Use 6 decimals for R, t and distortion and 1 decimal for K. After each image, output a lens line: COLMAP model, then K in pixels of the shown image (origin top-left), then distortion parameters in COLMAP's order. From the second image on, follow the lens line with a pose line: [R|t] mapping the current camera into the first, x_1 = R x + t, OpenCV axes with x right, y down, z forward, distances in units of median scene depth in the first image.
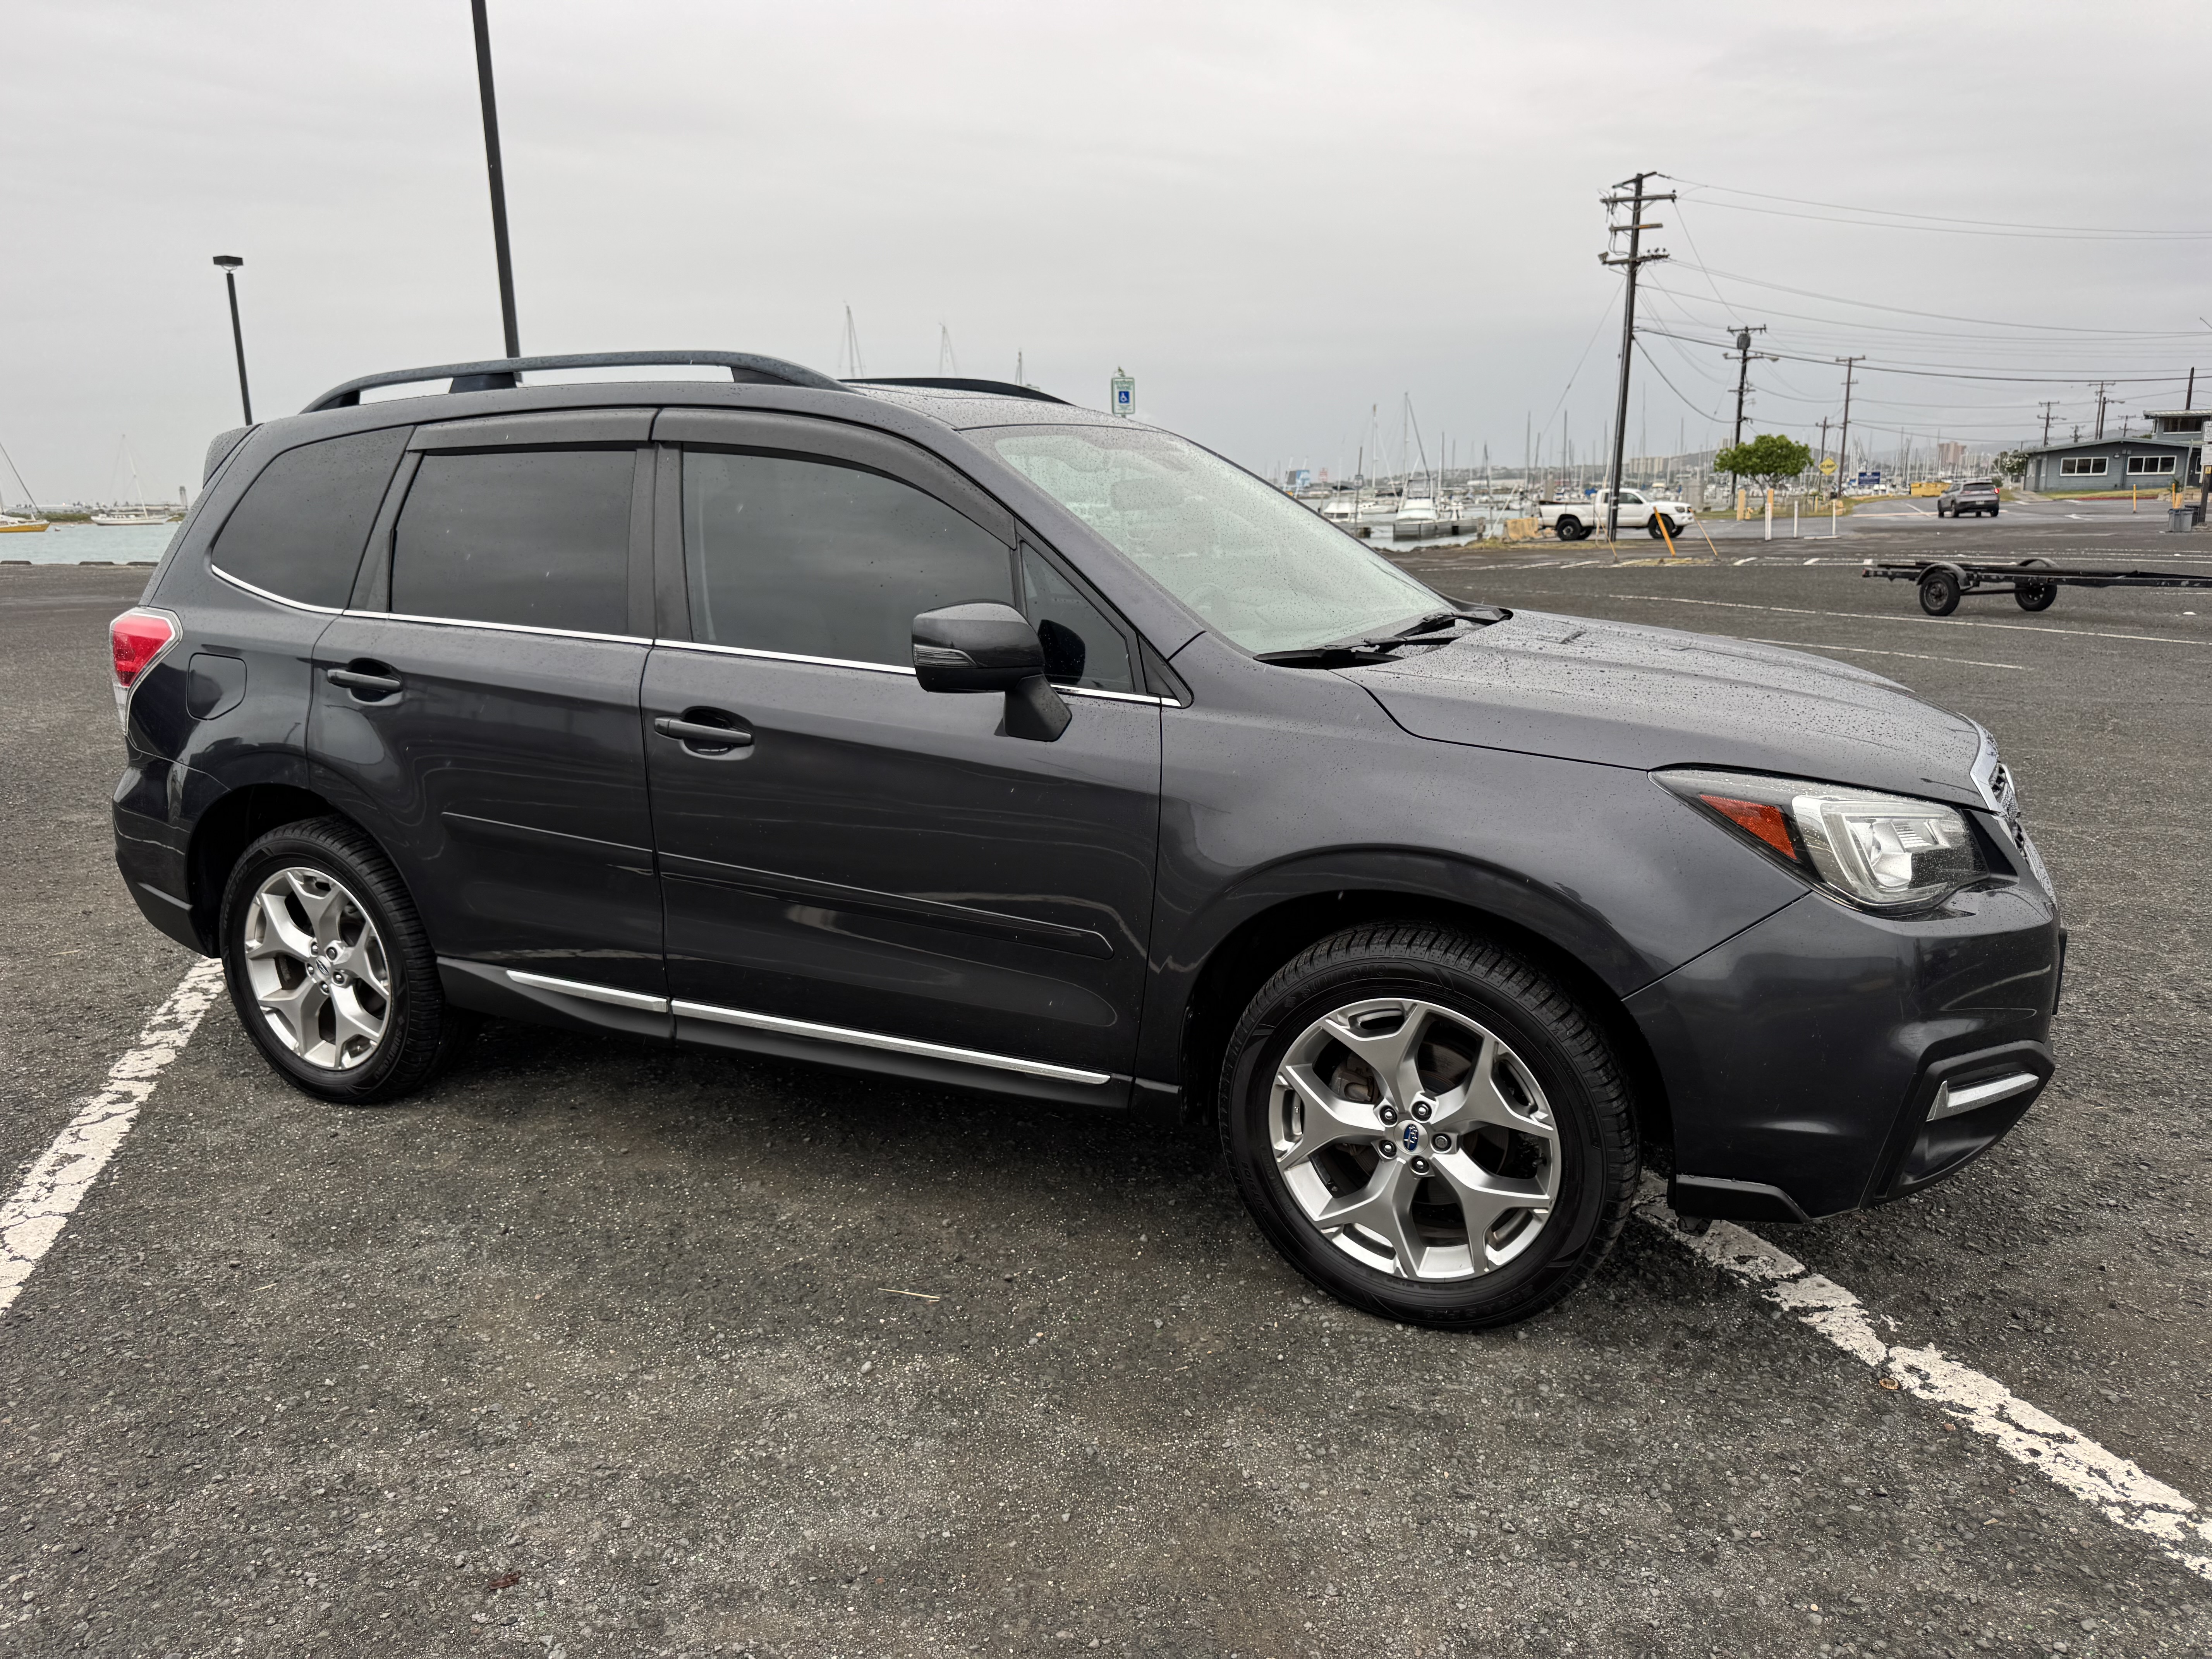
lens RADIAL K [[1599.9, 0, 1108.9], [0, 1599.9, 824.9], [0, 0, 1]] dist [0.039071, -0.061148]
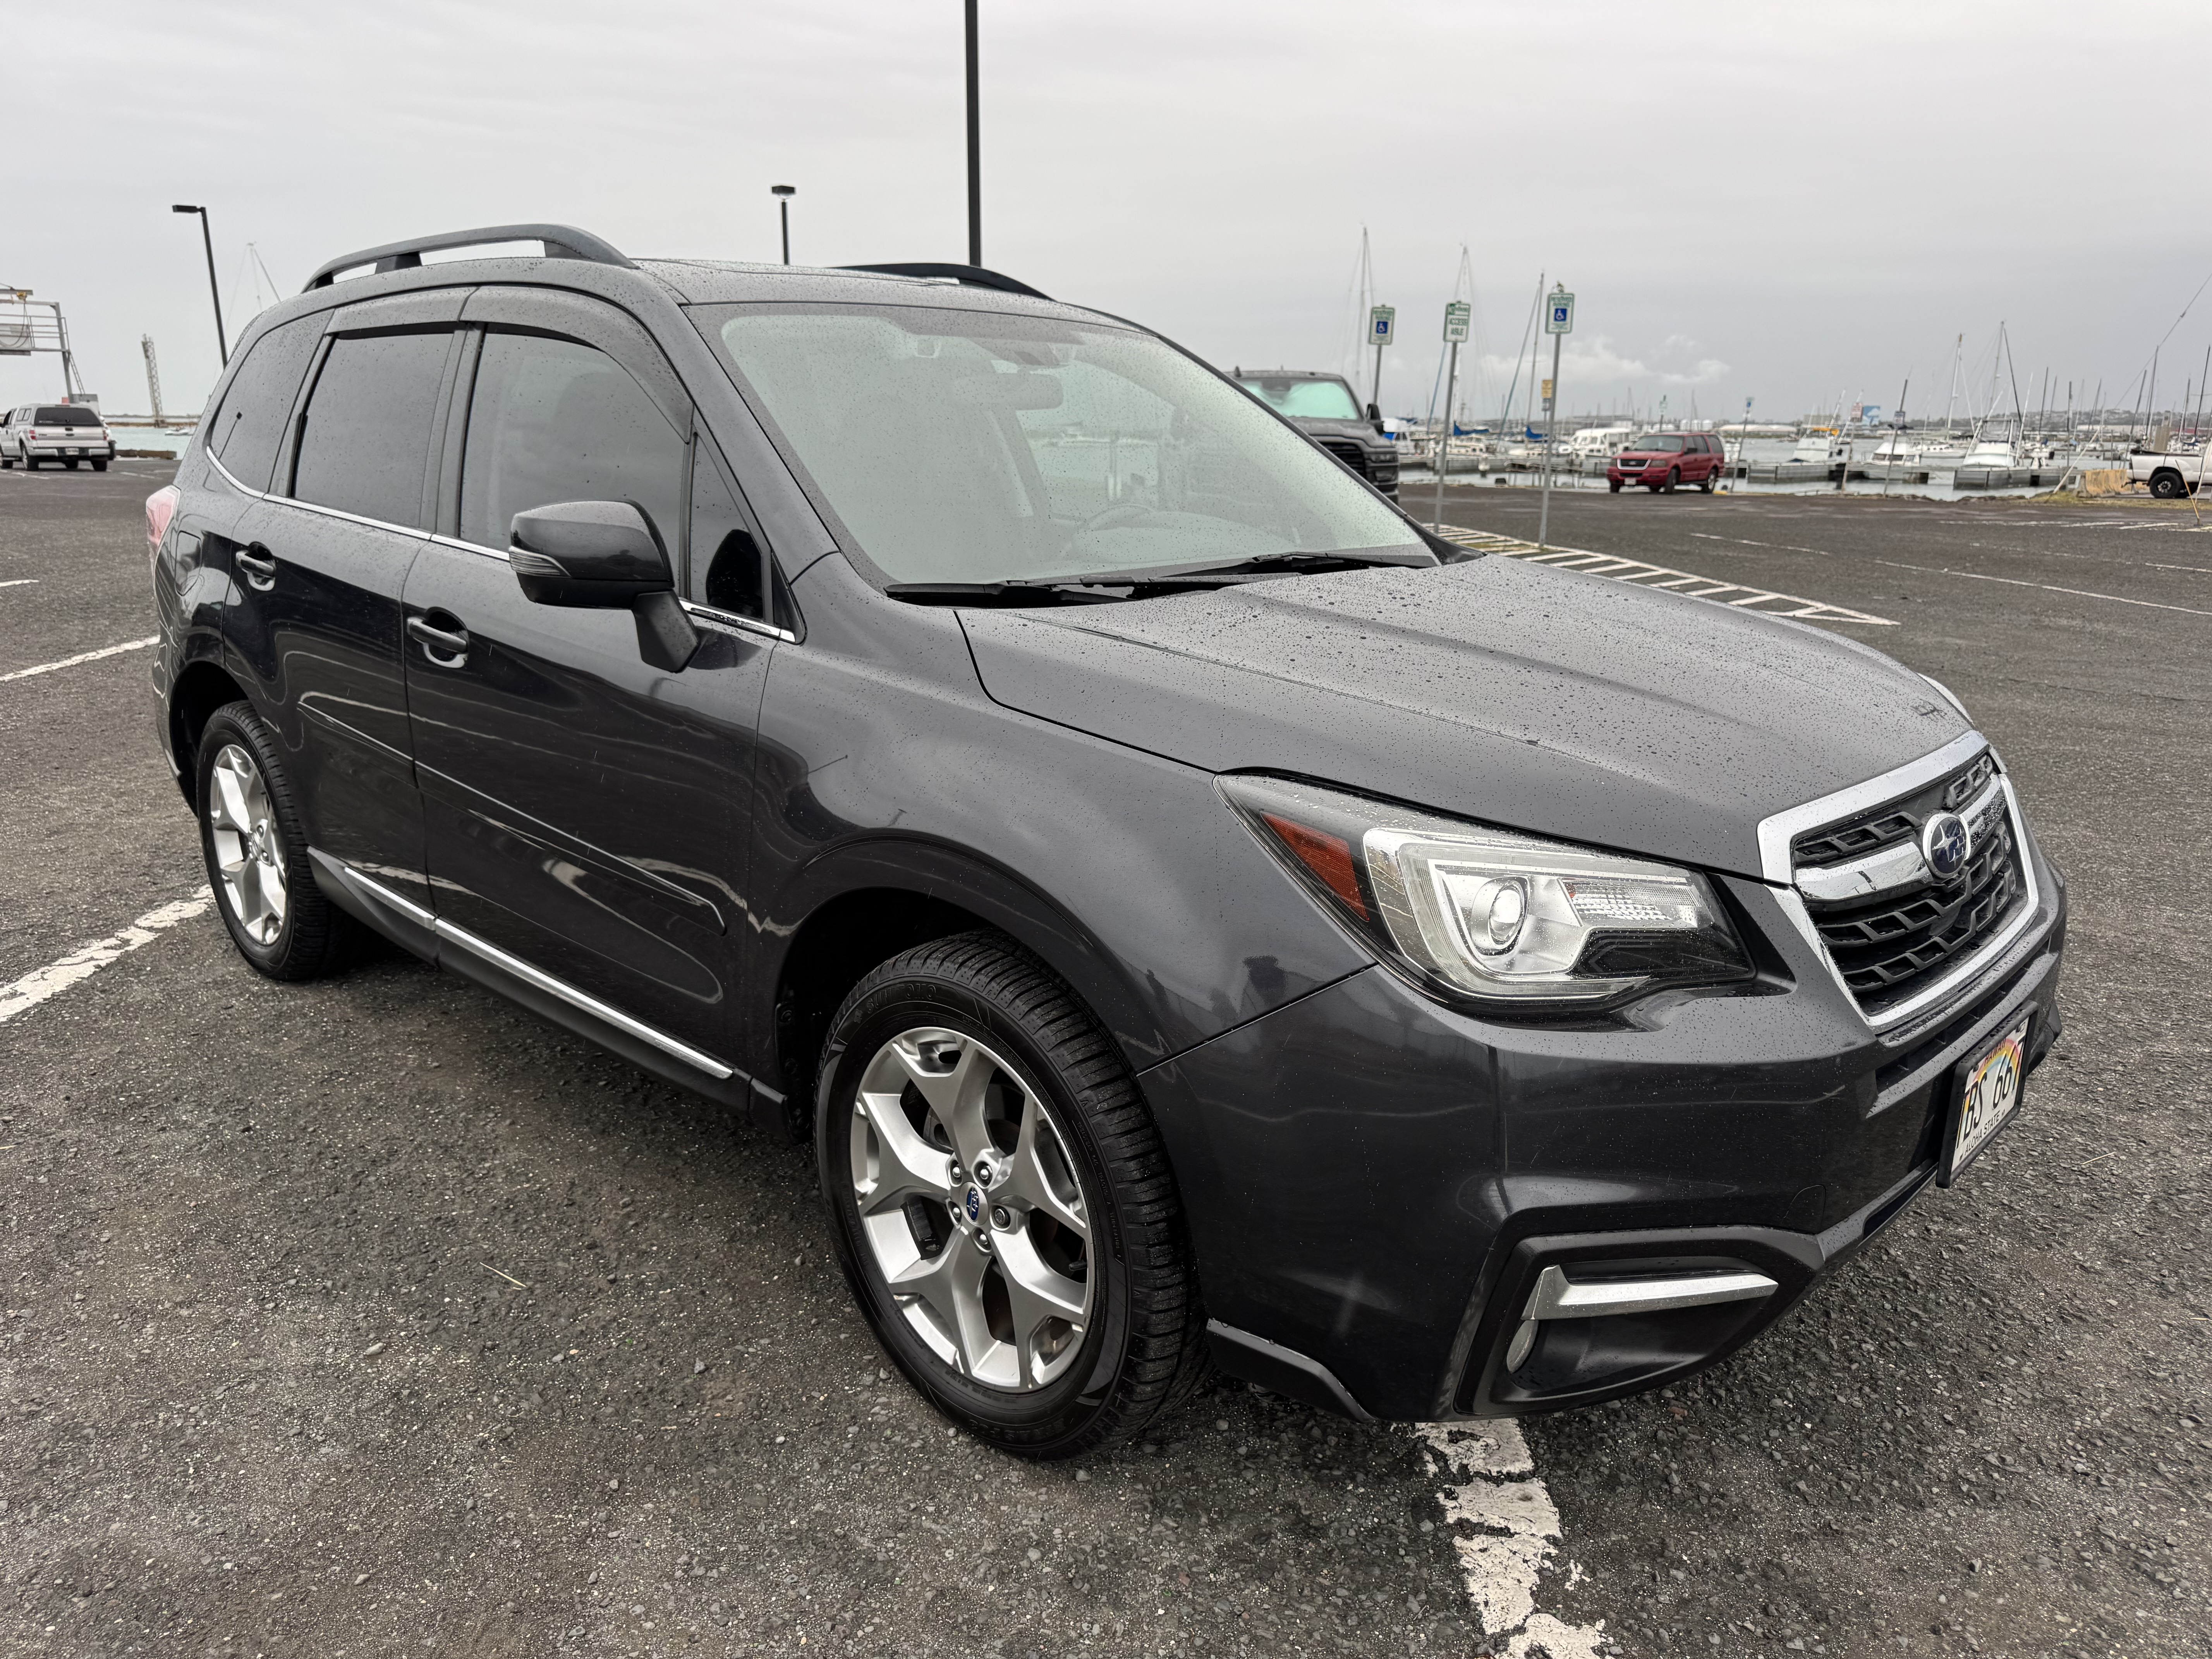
lens RADIAL K [[1599.9, 0, 1083.1], [0, 1599.9, 835.0], [0, 0, 1]] dist [0.039071, -0.061148]
pose [[0.946818, 0.104647, -0.304277, 0.368089], [-0.089840, 0.994006, 0.062304, -0.032900], [0.308973, -0.031654, 0.950544, 0.211876]]
